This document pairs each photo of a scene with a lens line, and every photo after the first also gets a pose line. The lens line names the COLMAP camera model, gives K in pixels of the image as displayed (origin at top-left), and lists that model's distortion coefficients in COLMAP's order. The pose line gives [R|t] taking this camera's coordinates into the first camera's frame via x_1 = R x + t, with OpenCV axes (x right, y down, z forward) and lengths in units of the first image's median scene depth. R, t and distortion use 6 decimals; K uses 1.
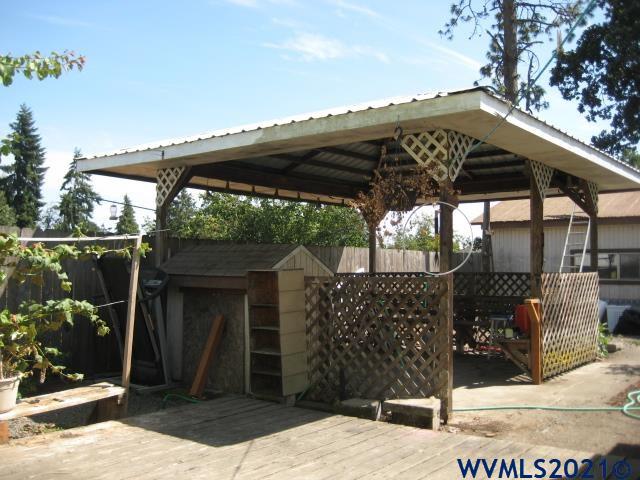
lens RADIAL K [[662.8, 0, 319.8], [0, 662.8, 238.7], [0, 0, 1]] dist [-0.124615, 0.000000]
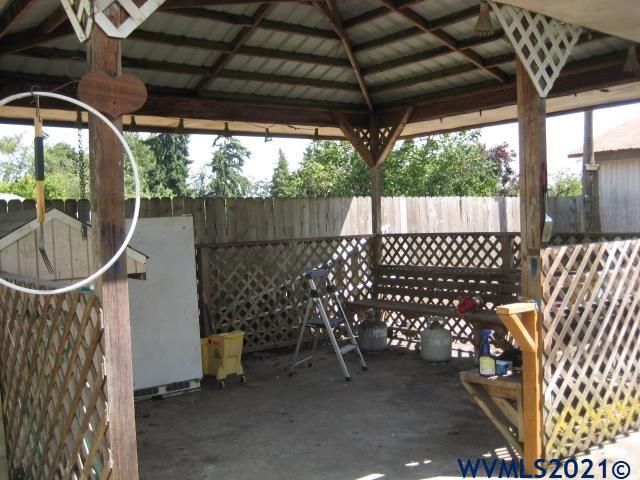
lens RADIAL K [[662.8, 0, 320.3], [0, 662.8, 241.4], [0, 0, 1]] dist [-0.124615, 0.000000]
pose [[0.966573, -0.027298, -0.254934, 0.144562], [0.048716, 0.995756, 0.078079, 0.001549], [0.251721, -0.087888, 0.963801, 0.238440]]
